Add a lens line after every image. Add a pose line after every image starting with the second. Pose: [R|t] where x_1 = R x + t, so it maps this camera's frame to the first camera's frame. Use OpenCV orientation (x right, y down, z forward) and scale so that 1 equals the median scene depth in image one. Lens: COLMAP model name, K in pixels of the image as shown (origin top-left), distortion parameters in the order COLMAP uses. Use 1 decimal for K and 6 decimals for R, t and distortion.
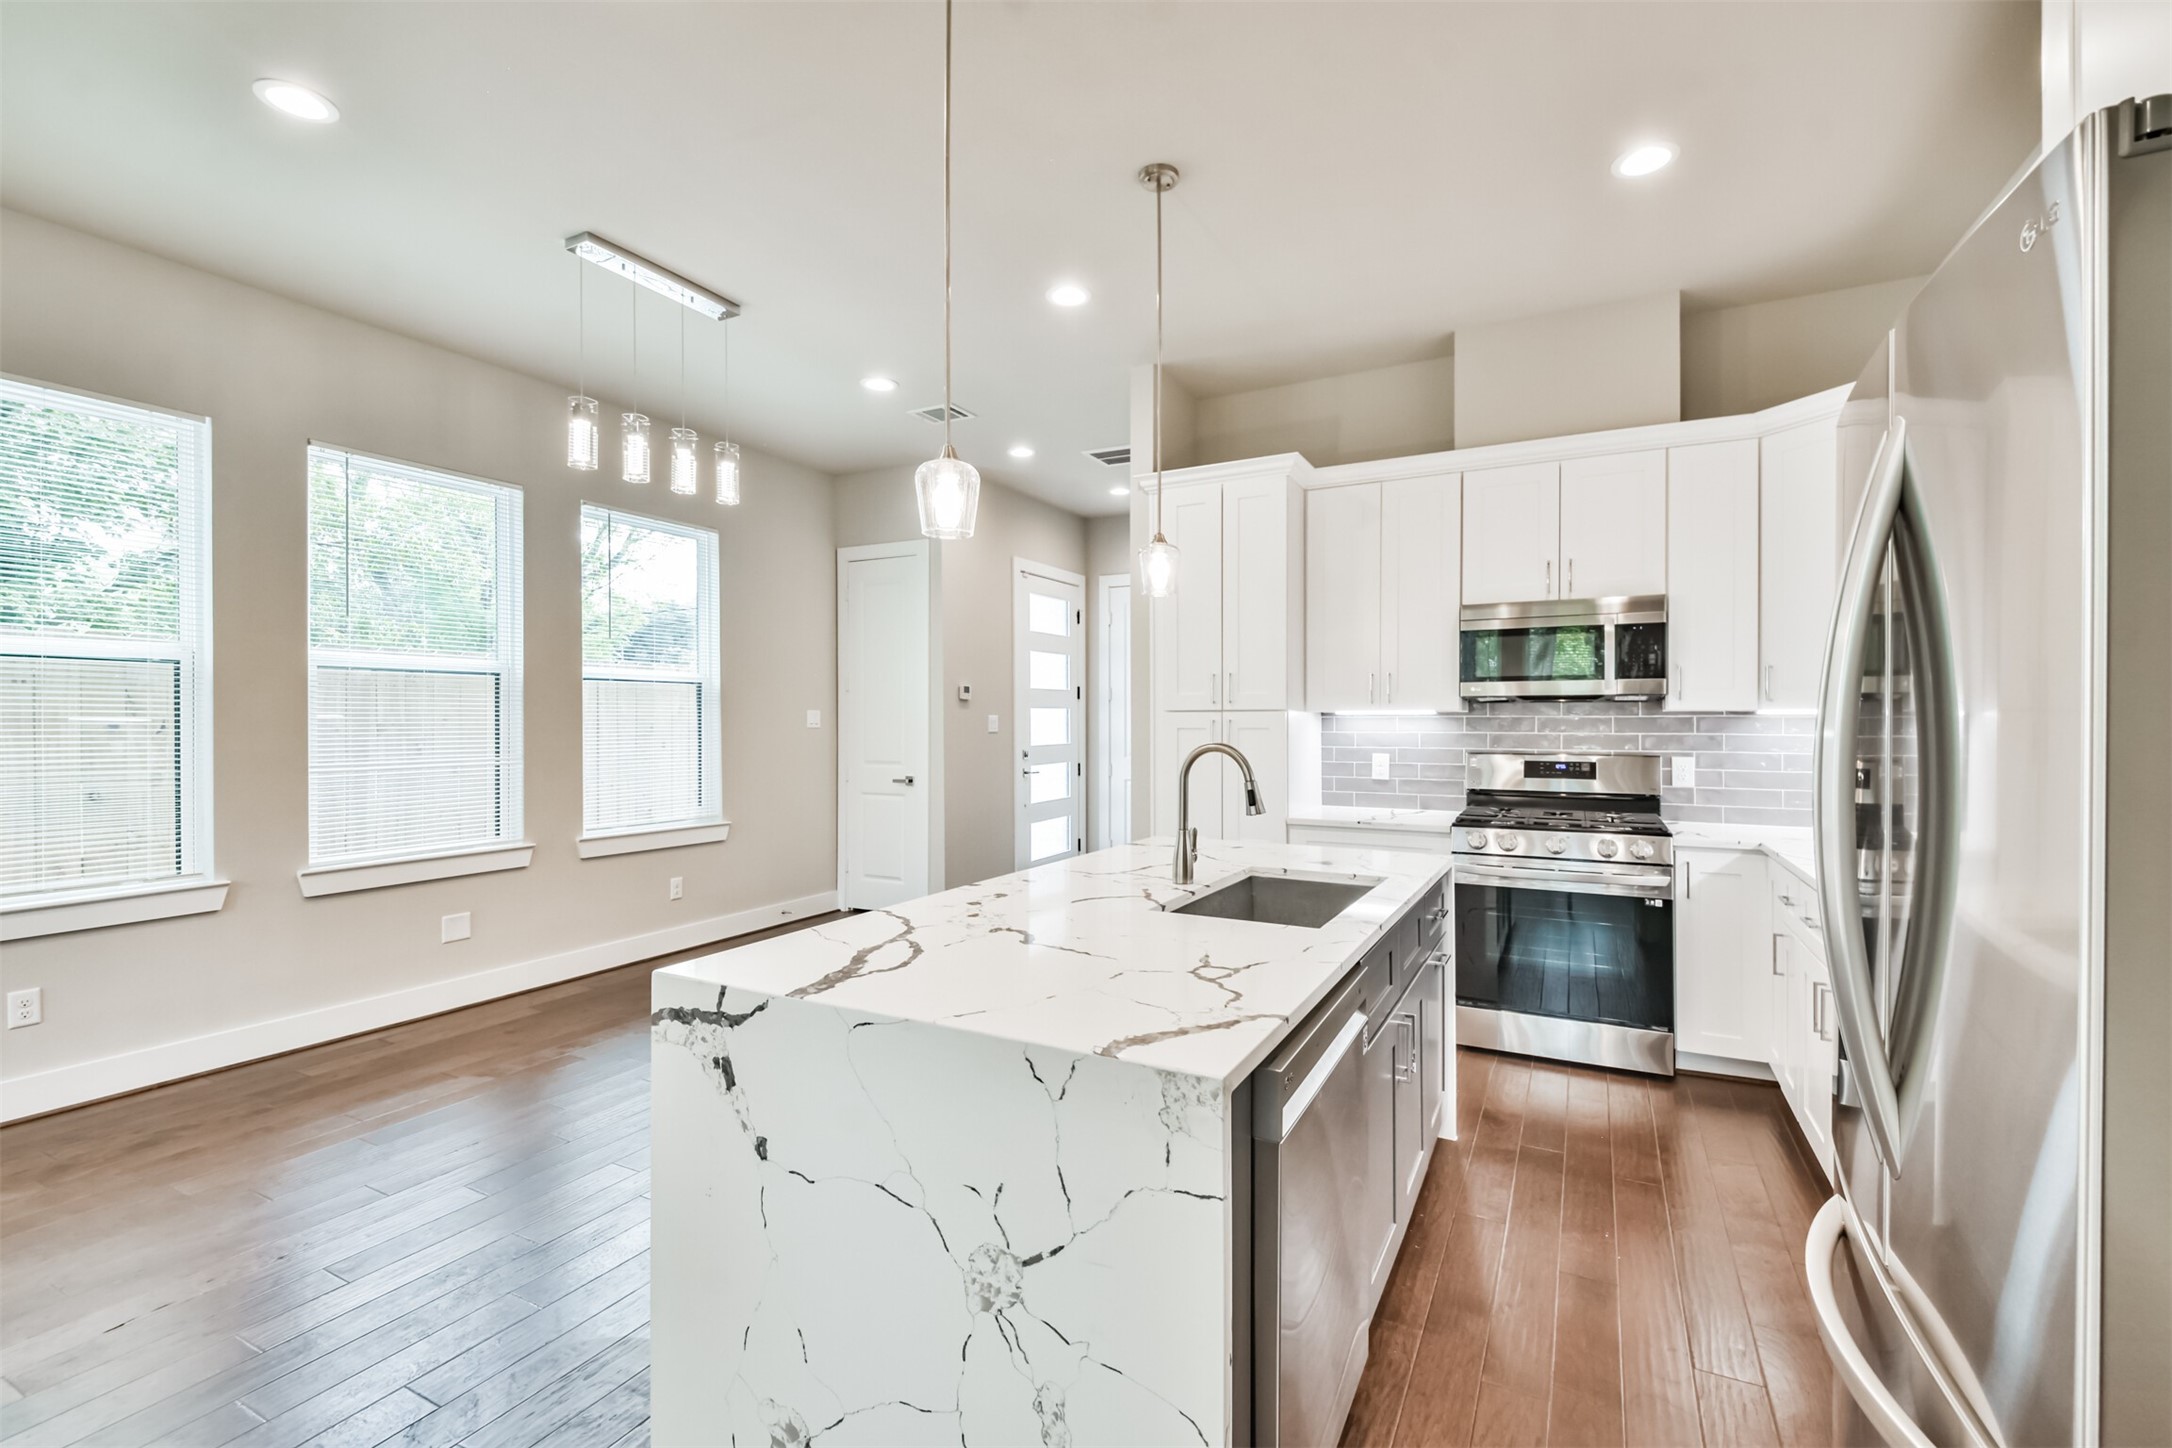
lens RADIAL K [[944.0, 0, 1091.6], [0, 944.0, 715.4], [0, 0, 1]] dist [0.026607, -0.010024]
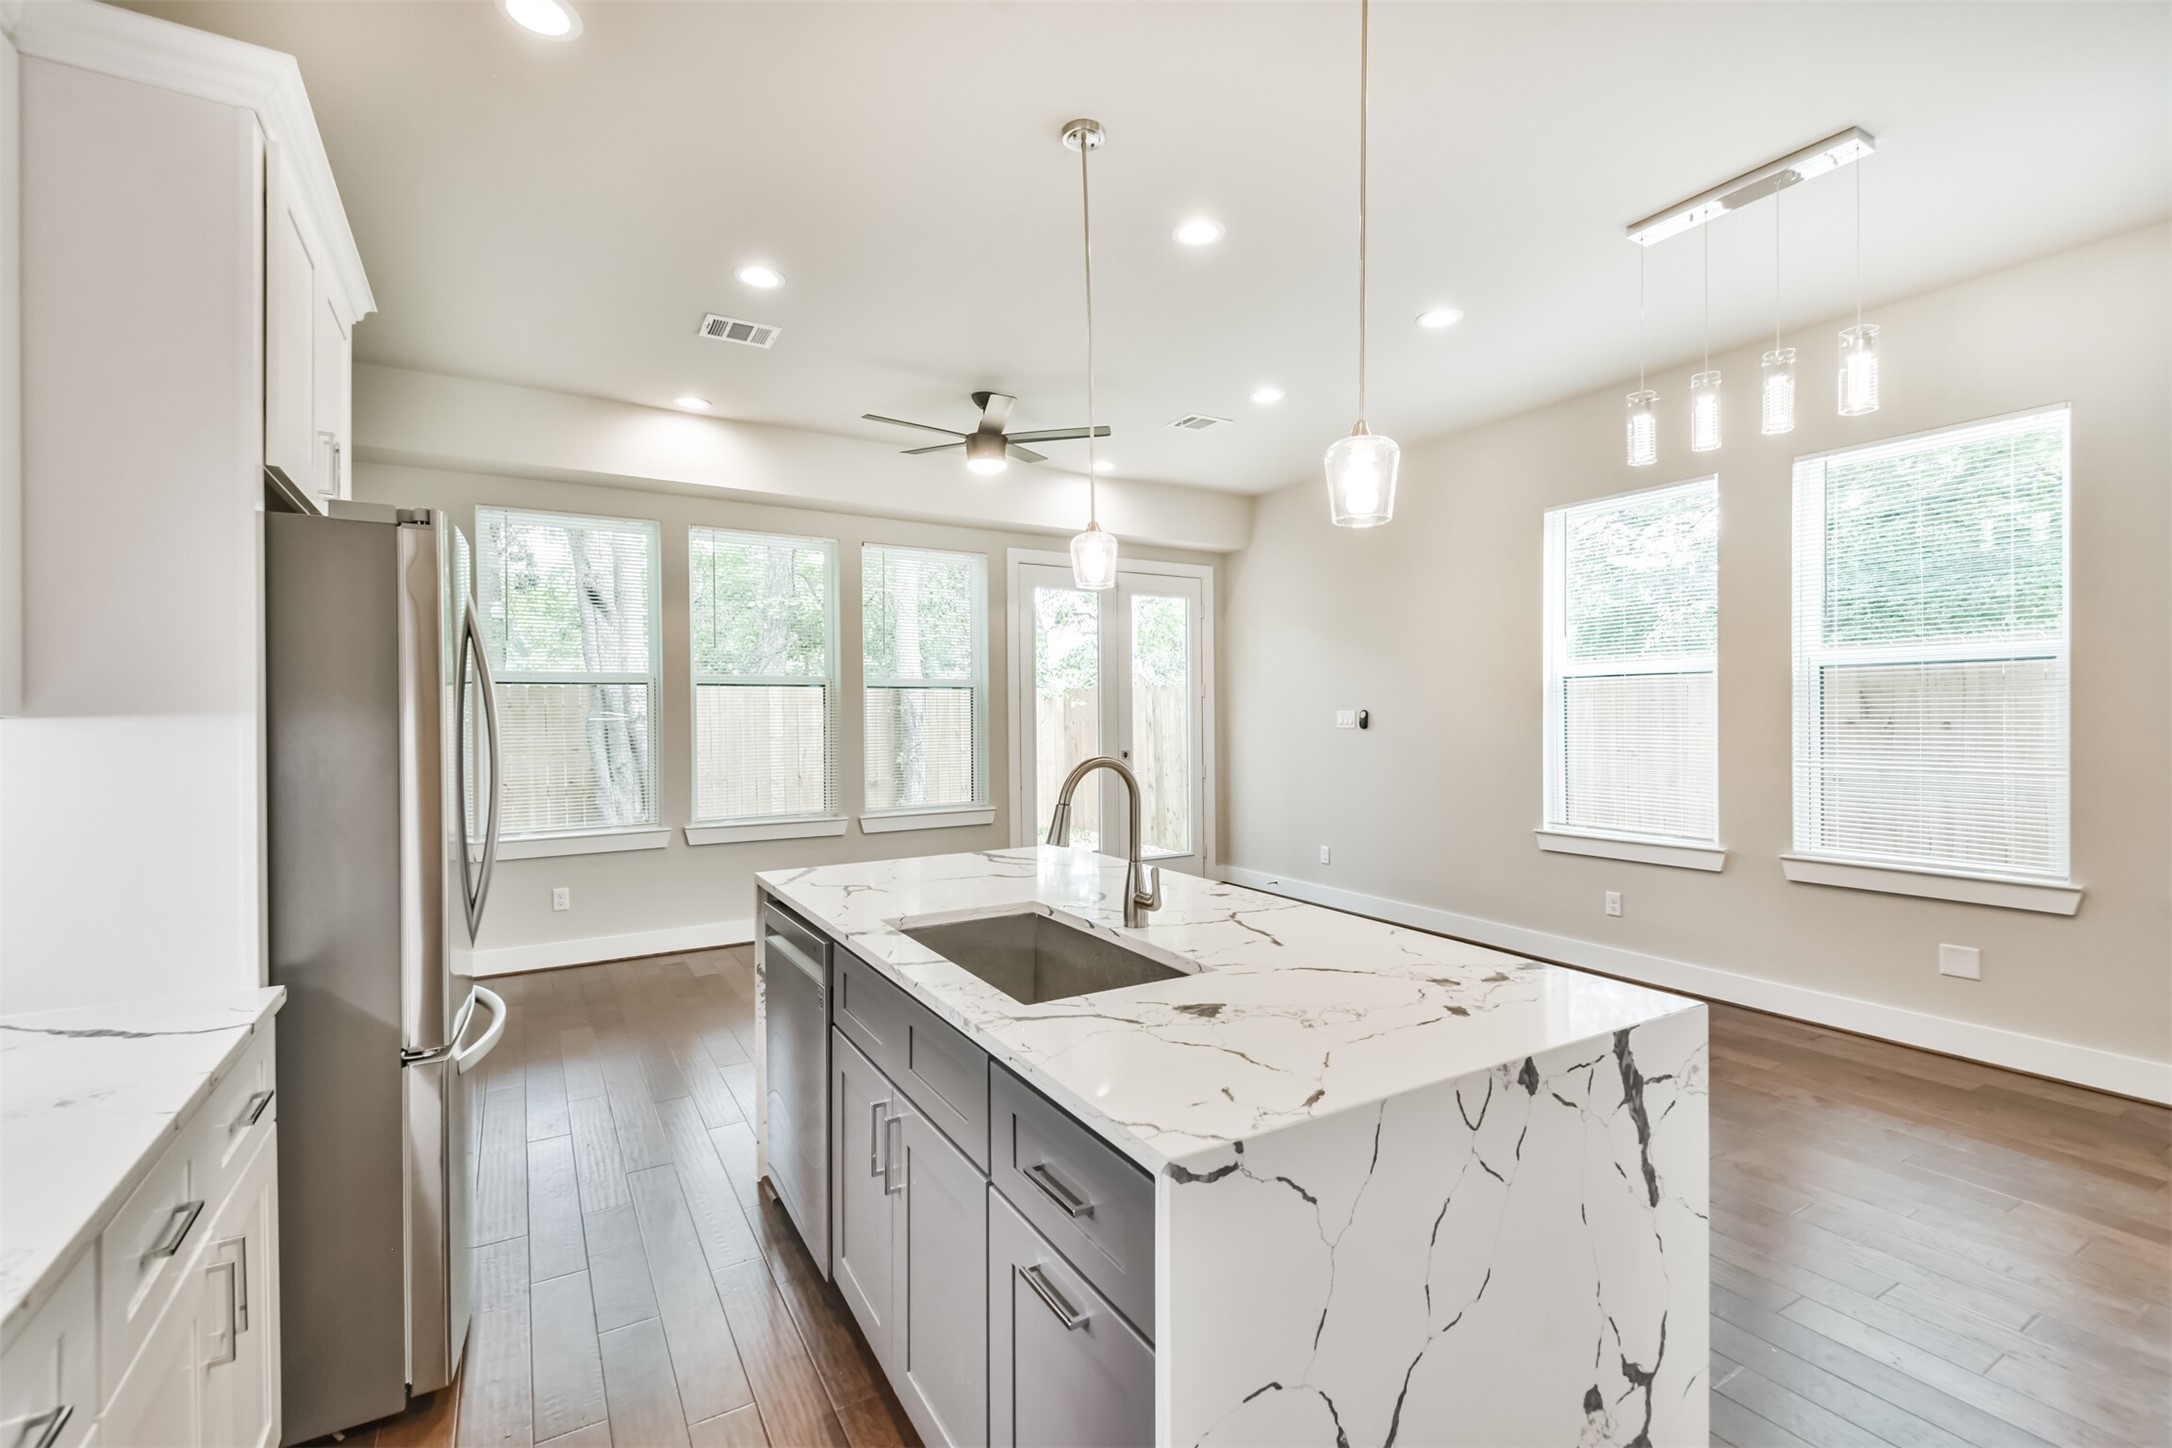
lens RADIAL K [[944.0, 0, 1092.8], [0, 944.0, 717.7], [0, 0, 1]] dist [0.026607, -0.010024]
pose [[-0.518045, 0.006532, -0.855328, 0.488842], [0.009992, 0.999949, 0.001585, -0.003889], [0.855295, -0.007725, -0.518084, 0.831840]]
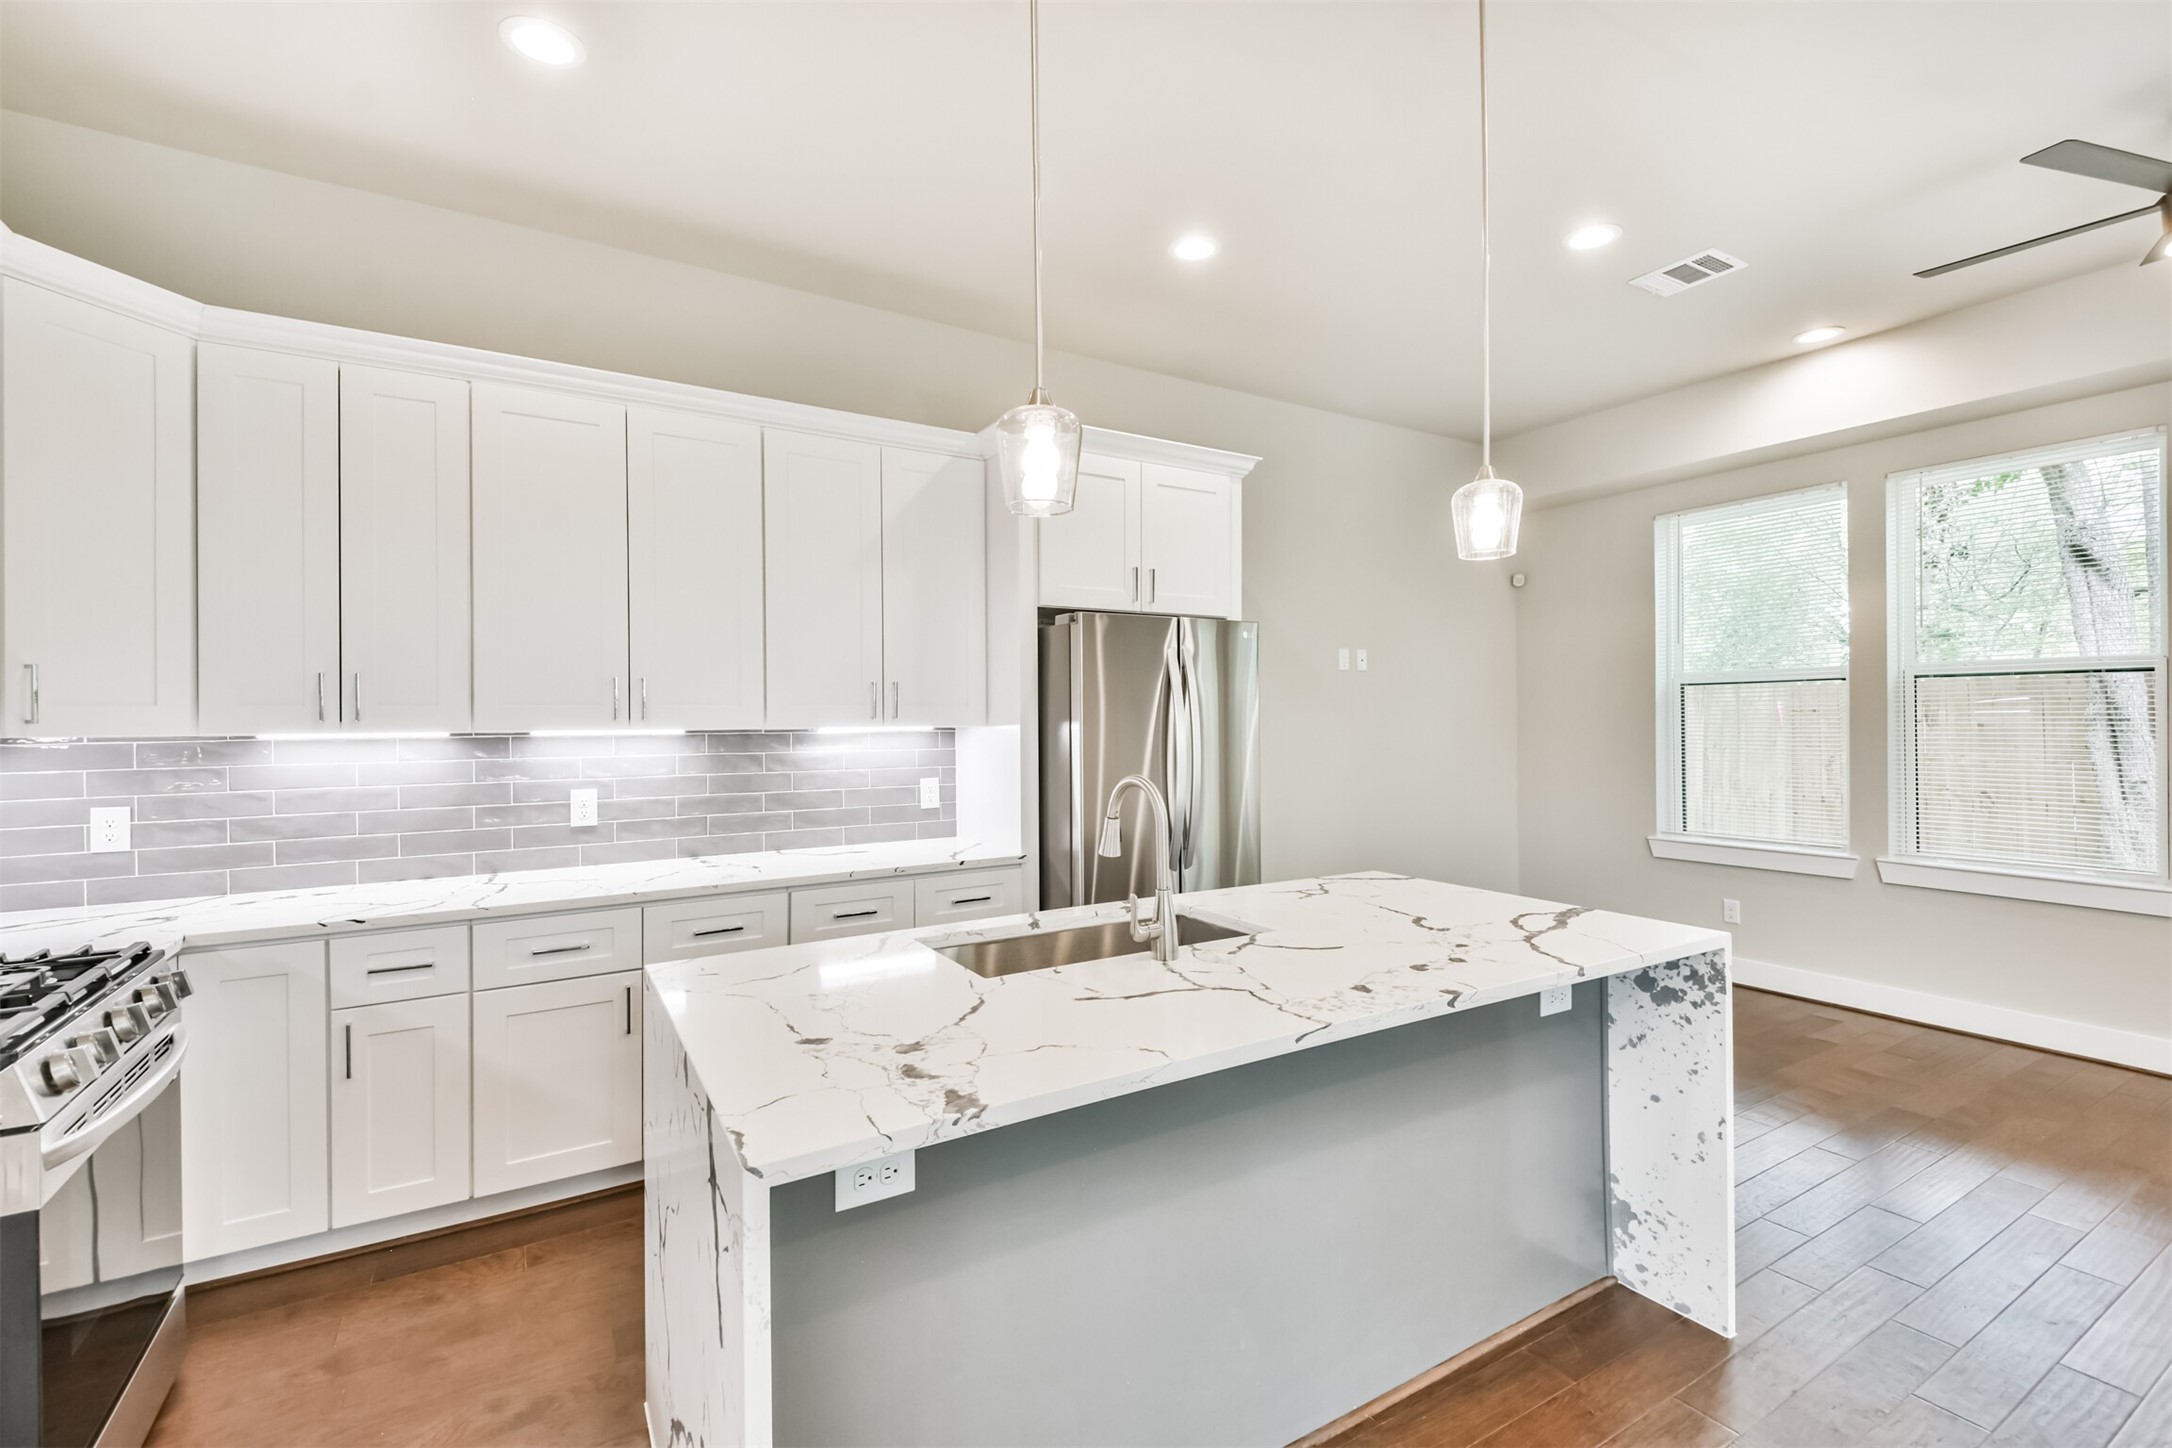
lens RADIAL K [[944.0, 0, 1101.4], [0, 944.0, 725.3], [0, 0, 1]] dist [0.026607, -0.010024]
pose [[-0.859852, 0.002842, 0.510535, -0.151497], [0.005219, 0.999981, 0.003222, -0.010119], [-0.510516, 0.005435, -0.859851, 1.010020]]
